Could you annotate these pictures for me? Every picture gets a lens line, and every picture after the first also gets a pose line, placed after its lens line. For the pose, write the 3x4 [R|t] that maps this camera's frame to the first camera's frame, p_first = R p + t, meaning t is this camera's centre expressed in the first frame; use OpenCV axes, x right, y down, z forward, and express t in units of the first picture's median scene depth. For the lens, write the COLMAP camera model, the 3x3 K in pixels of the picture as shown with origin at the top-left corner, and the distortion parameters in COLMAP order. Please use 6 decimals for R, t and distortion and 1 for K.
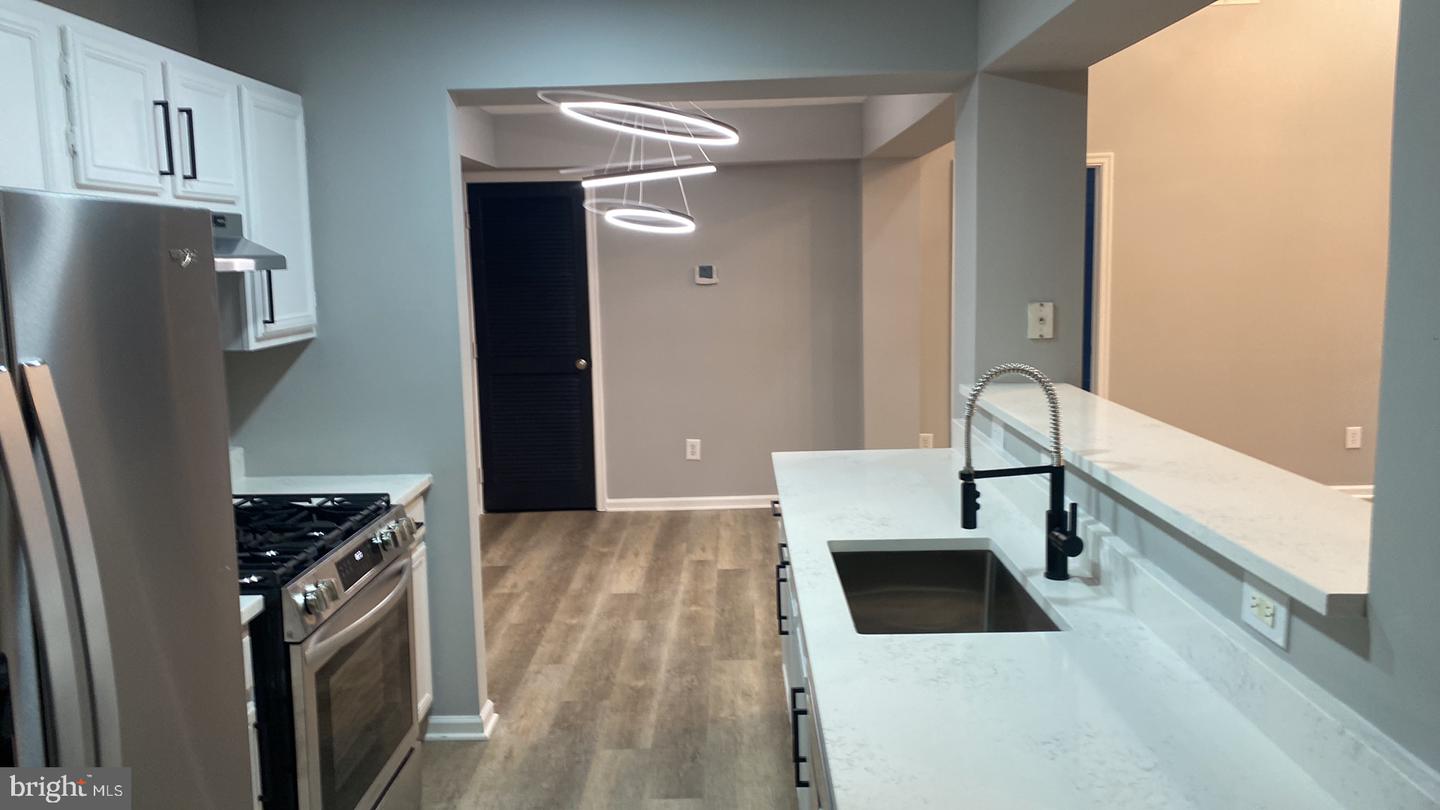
lens RADIAL K [[1067.7, 0, 720.0], [0, 1067.7, 405.0], [0, 0, 1]] dist [-0.000326, -0.000068]
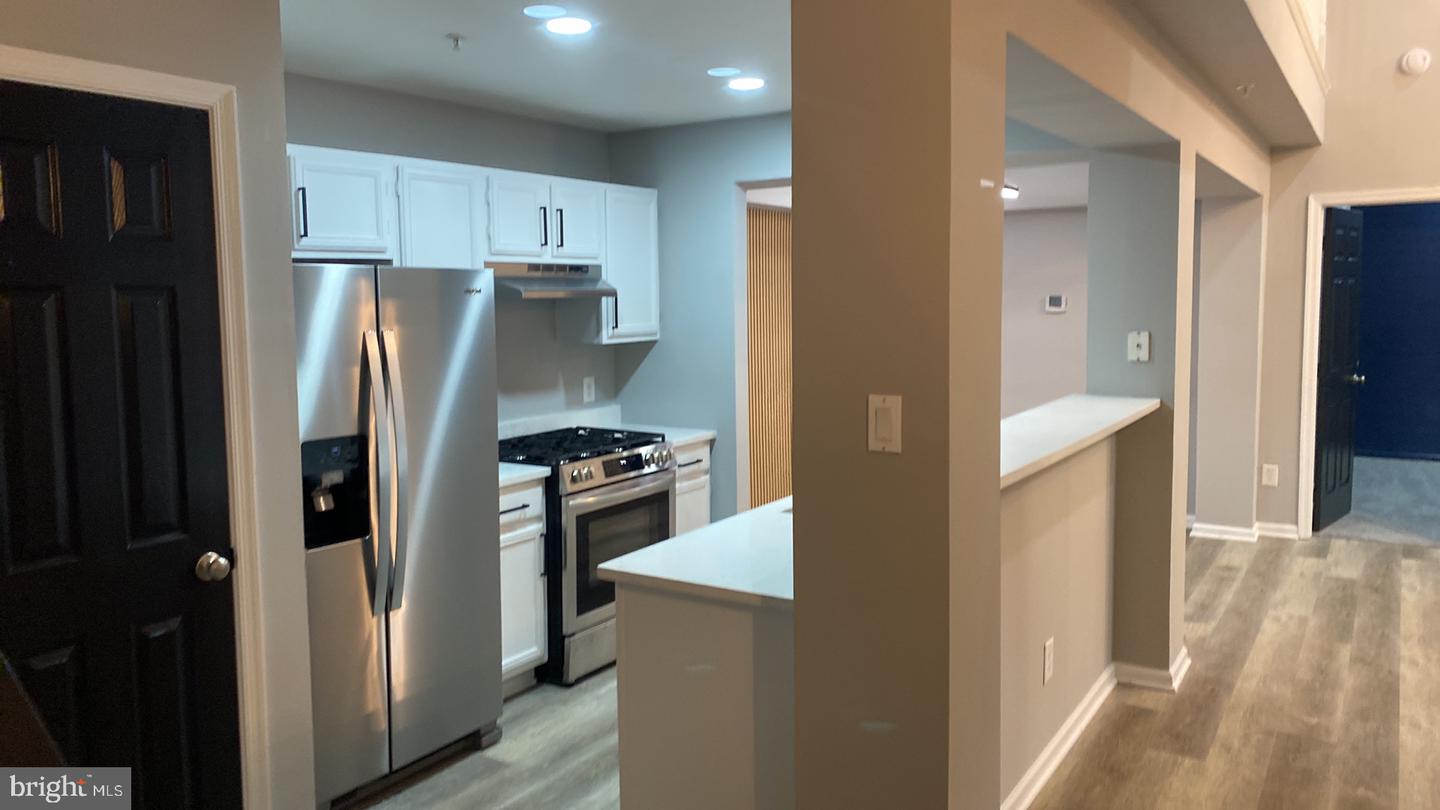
lens RADIAL K [[1055.1, 0, 720.0], [0, 1055.1, 379.4], [0, 0, 1]] dist [0.219724, -0.000179]
pose [[0.853354, 0.057865, -0.518111, 0.554608], [-0.081145, 0.996451, -0.022361, 0.026576], [0.514978, 0.061124, 0.855021, -0.324095]]
